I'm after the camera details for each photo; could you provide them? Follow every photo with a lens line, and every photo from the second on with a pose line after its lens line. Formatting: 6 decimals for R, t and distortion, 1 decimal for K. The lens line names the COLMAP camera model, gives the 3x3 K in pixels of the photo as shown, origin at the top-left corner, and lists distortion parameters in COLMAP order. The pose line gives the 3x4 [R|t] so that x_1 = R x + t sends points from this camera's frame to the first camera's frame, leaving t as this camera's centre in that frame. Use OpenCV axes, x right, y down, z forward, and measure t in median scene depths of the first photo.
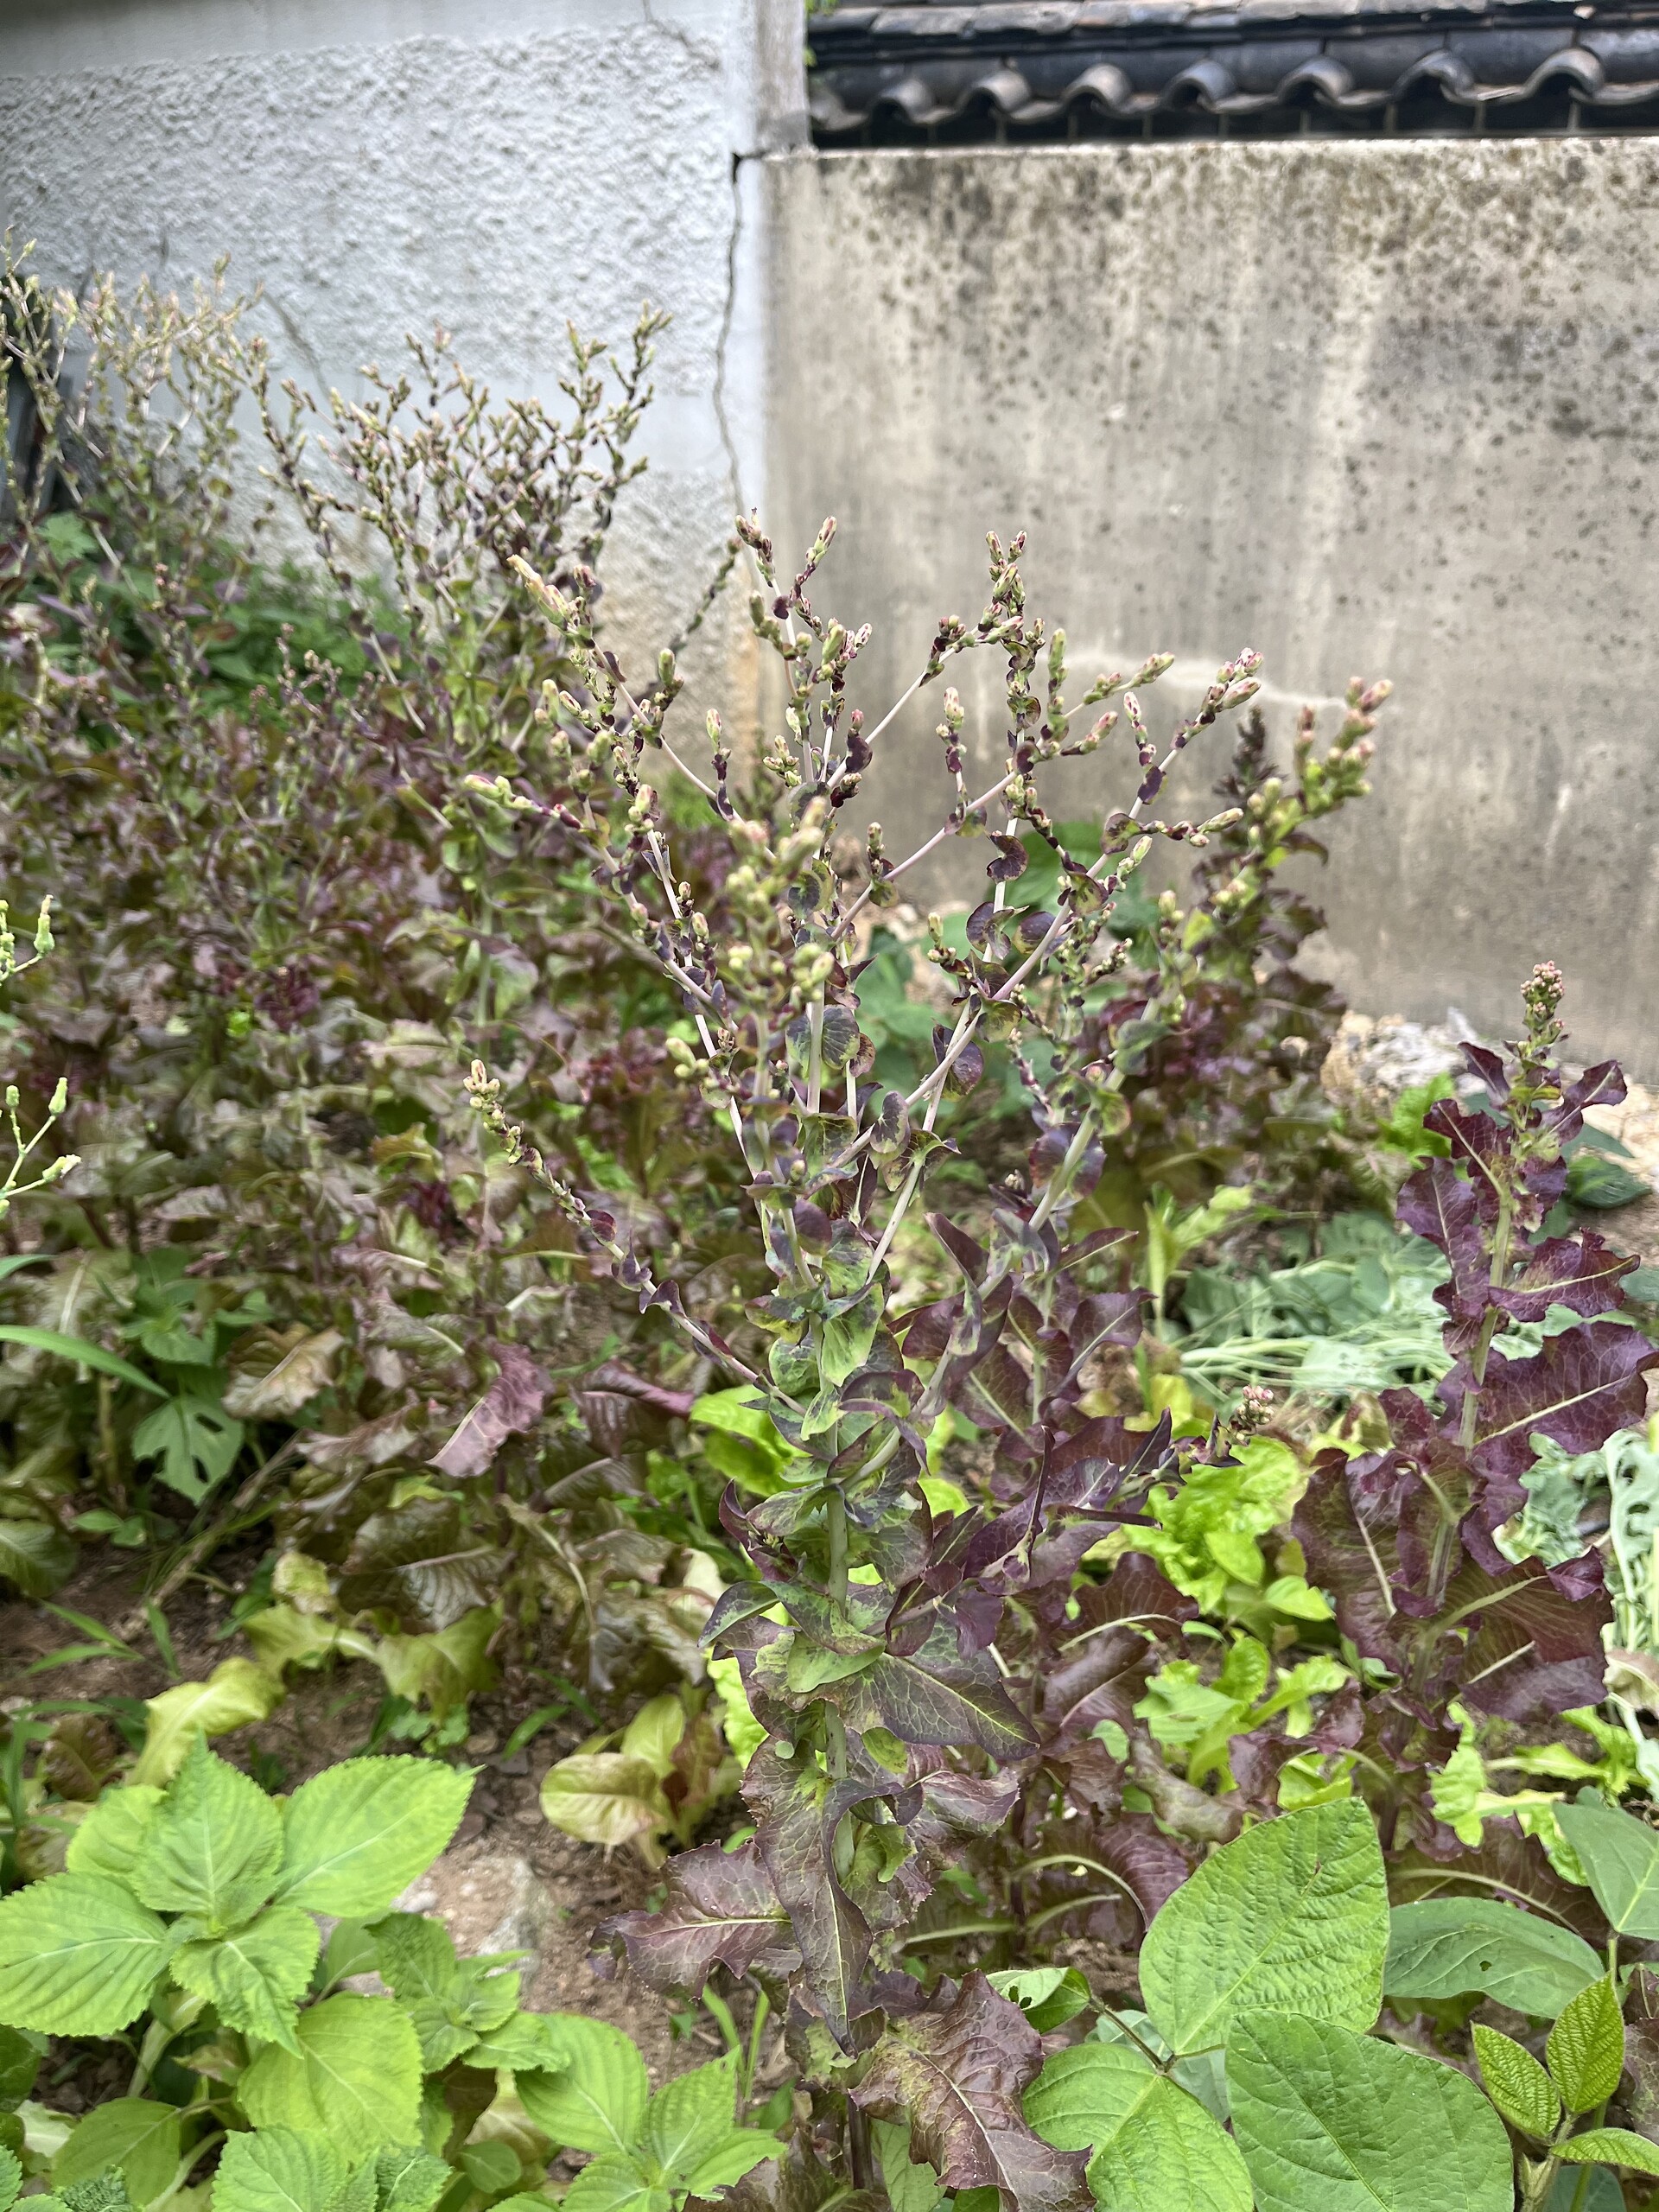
lens RADIAL K [[1630.6, 0, 818.2], [0, 1630.6, 1101.2], [0, 0, 1]] dist [0.055253, -0.117308]
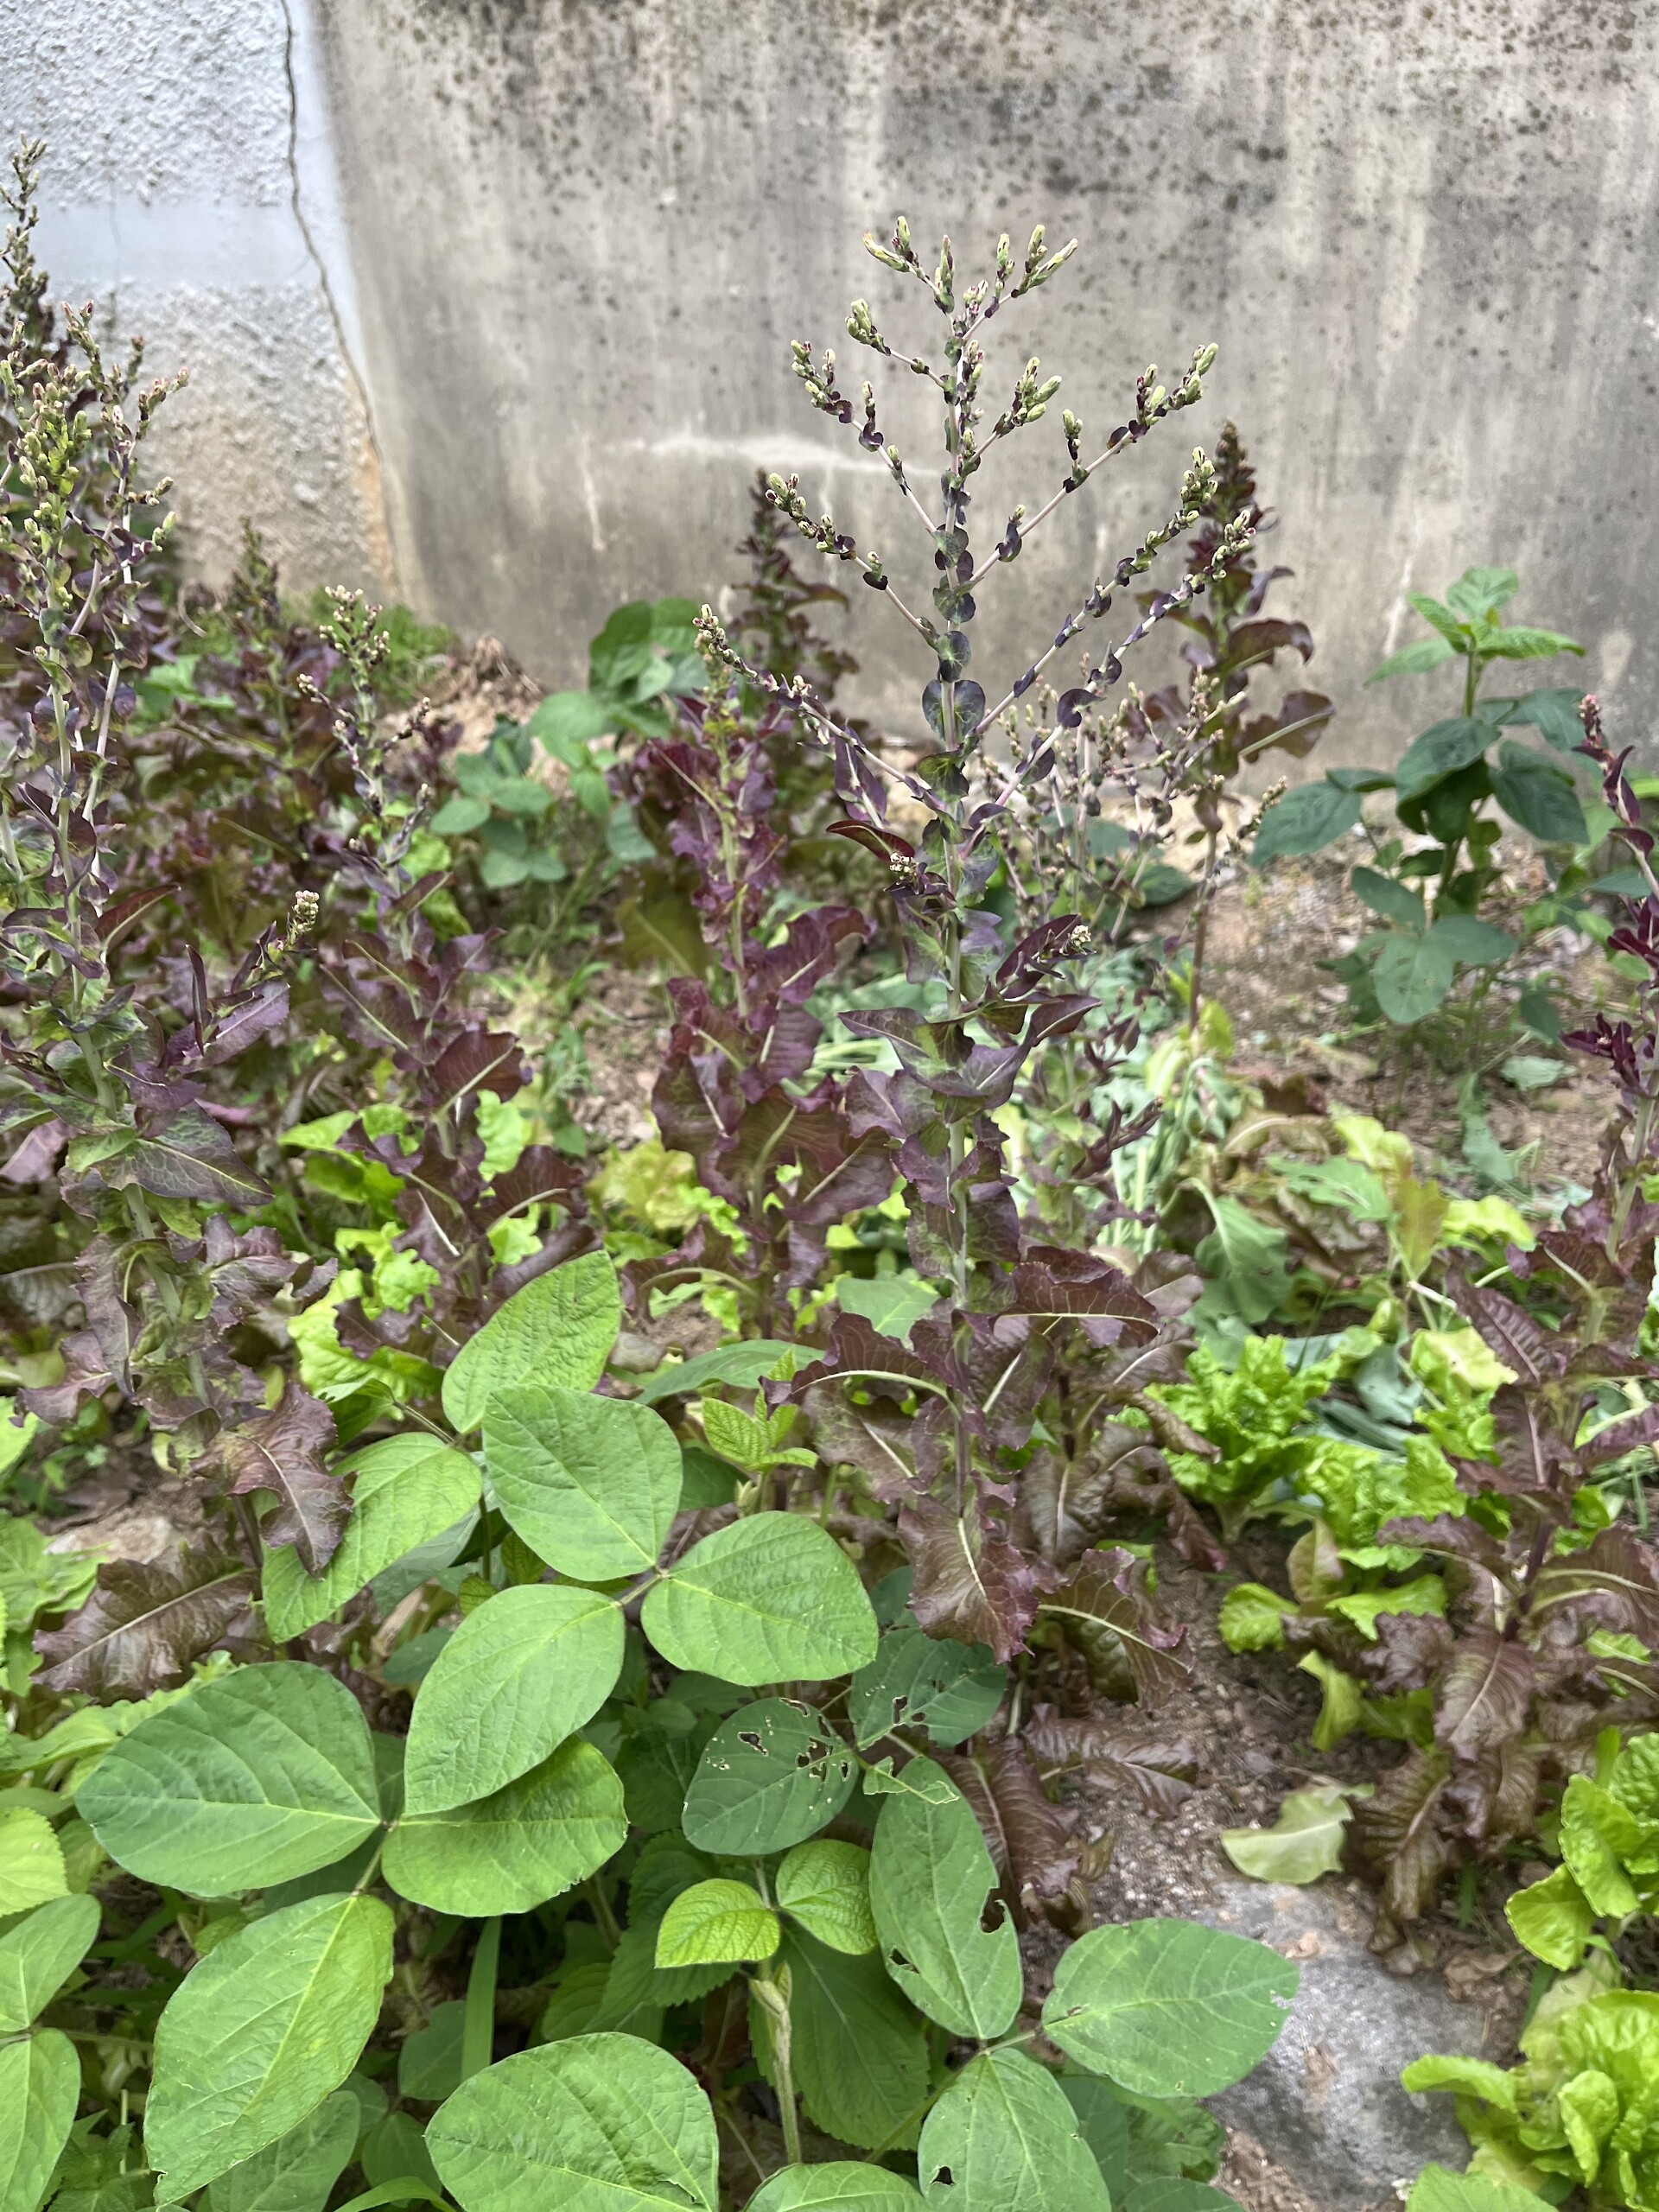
lens RADIAL K [[1630.6, 0, 818.2], [0, 1630.6, 1101.2], [0, 0, 1]] dist [0.055253, -0.117308]
pose [[0.987982, -0.116047, 0.102100, 0.178392], [0.105004, 0.988633, 0.107602, 0.081286], [-0.113426, -0.095588, 0.988938, -0.168259]]
